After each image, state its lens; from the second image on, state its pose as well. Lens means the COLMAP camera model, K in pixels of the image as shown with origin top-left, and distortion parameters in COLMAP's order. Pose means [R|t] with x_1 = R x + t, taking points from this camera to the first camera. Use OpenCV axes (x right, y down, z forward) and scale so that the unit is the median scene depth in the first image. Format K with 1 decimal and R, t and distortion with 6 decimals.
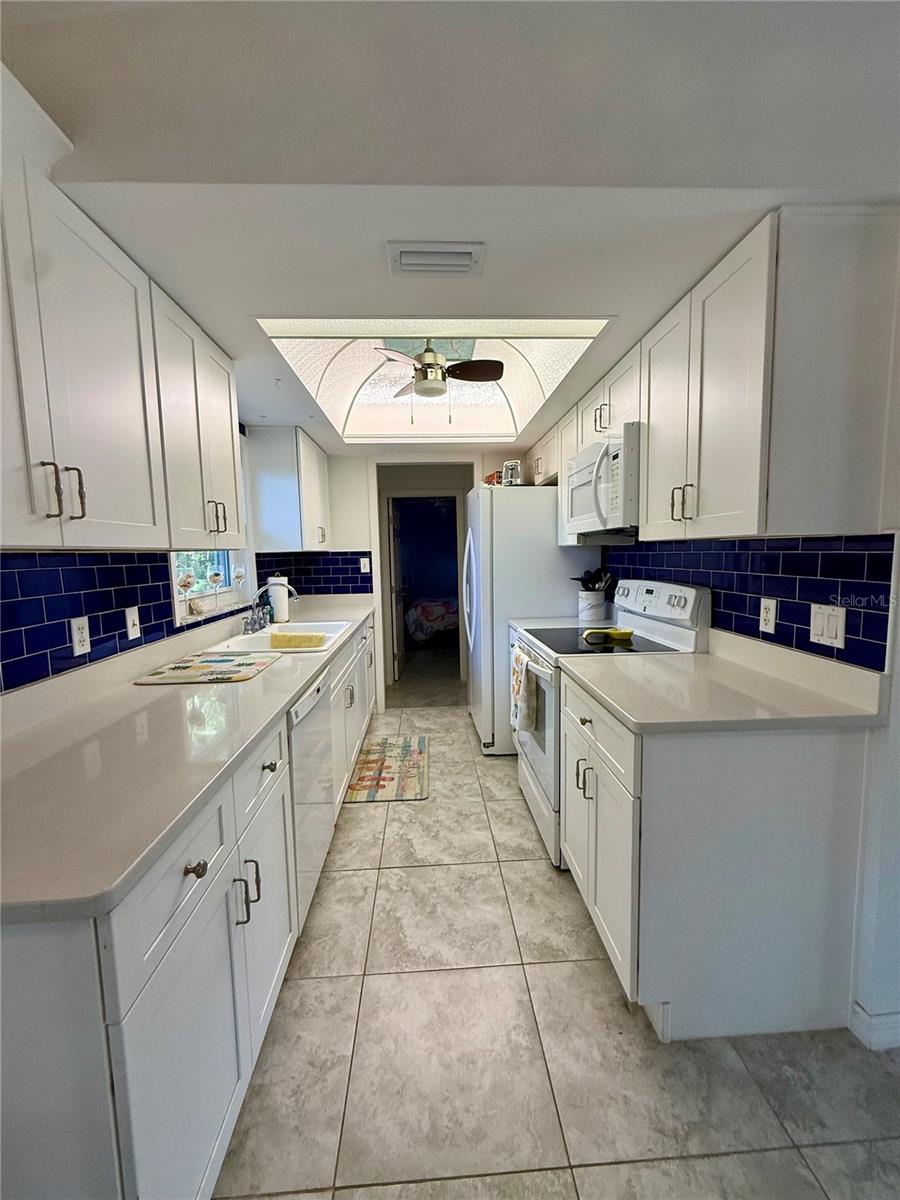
lens RADIAL K [[477.5, 0, 449.3], [0, 477.5, 596.3], [0, 0, 1]] dist [-0.000864, 0.000330]
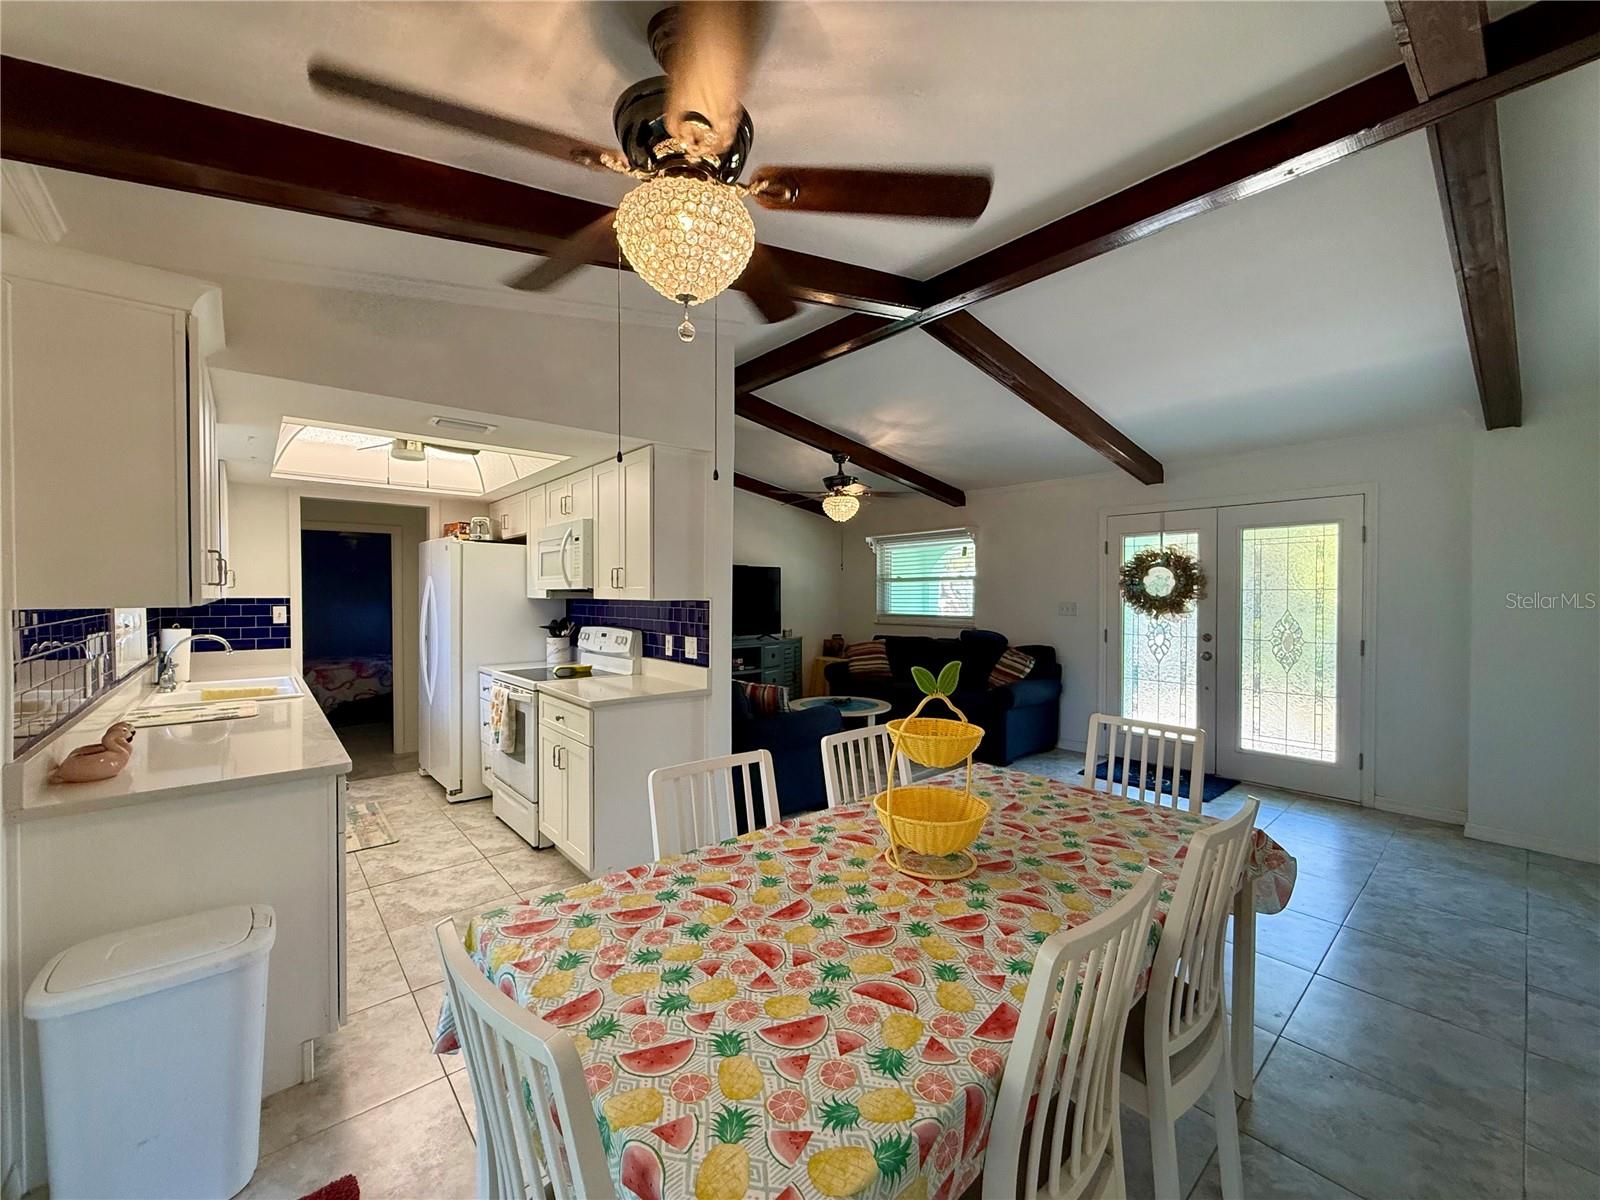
lens RADIAL K [[636.7, 0, 795.4], [0, 636.7, 602.6], [0, 0, 1]] dist [-0.000864, 0.000330]
pose [[0.790413, 0.013407, 0.612428, -0.234014], [0.038106, 0.996748, -0.071000, 0.043813], [-0.611388, 0.079457, 0.787332, -0.692384]]
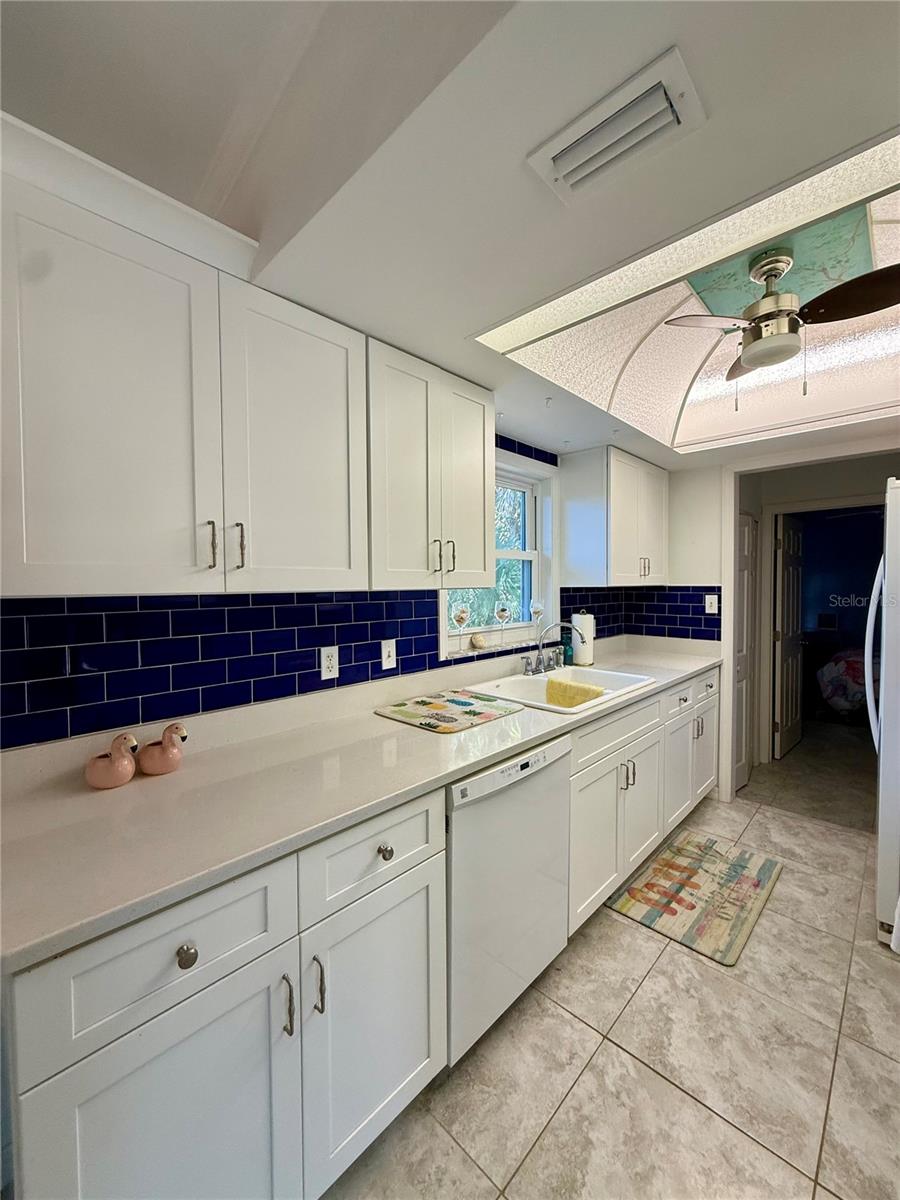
lens RADIAL K [[477.5, 0, 448.5], [0, 477.5, 597.1], [0, 0, 1]] dist [-0.000864, 0.000330]
pose [[0.682560, 0.039165, -0.729779, 0.158524], [-0.077212, 0.996839, -0.018719, -0.046102], [0.726739, 0.069125, 0.683427, 0.247638]]
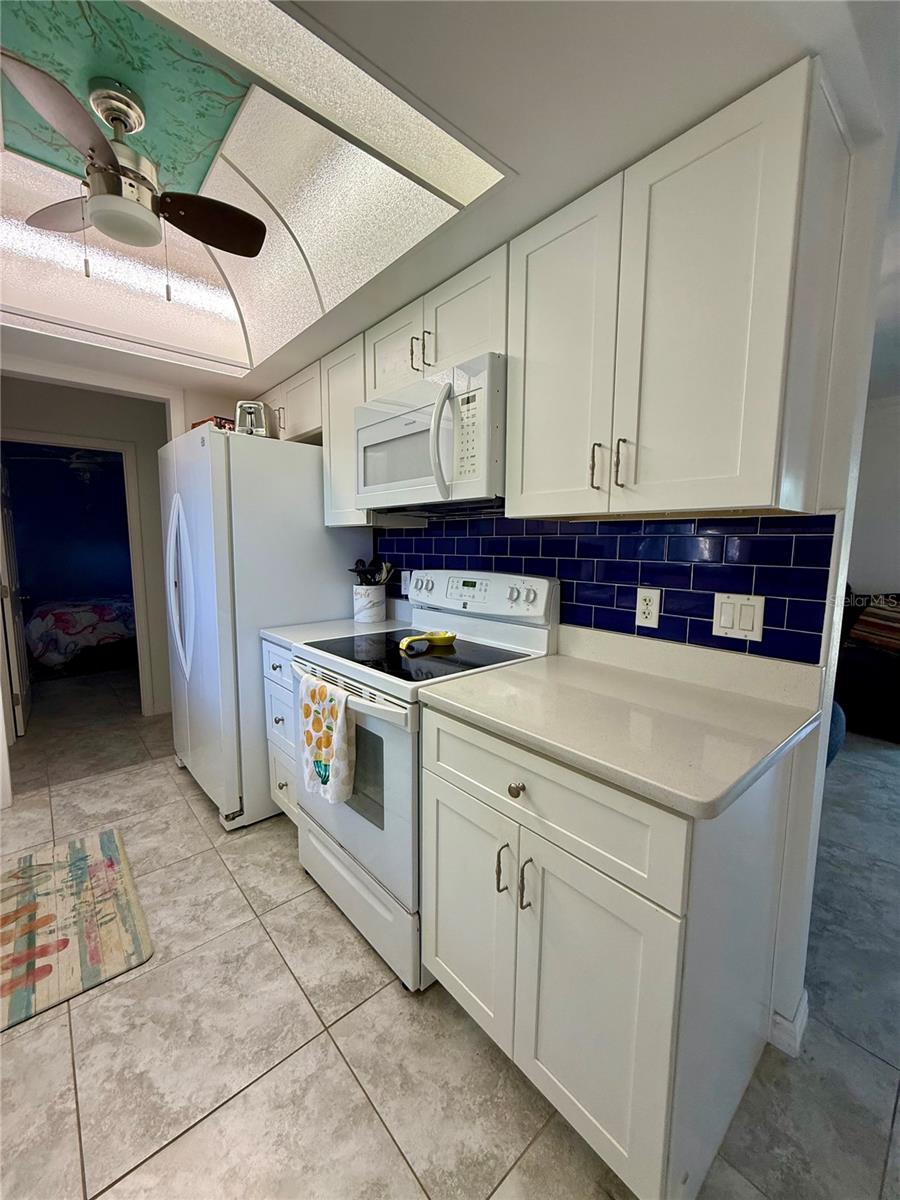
lens RADIAL K [[477.5, 0, 450.5], [0, 477.5, 597.3], [0, 0, 1]] dist [-0.000864, 0.000330]
pose [[0.783692, -0.046612, 0.619398, -0.108152], [0.035179, 0.998911, 0.030662, -0.012579], [-0.620152, -0.002240, 0.784478, 0.354827]]
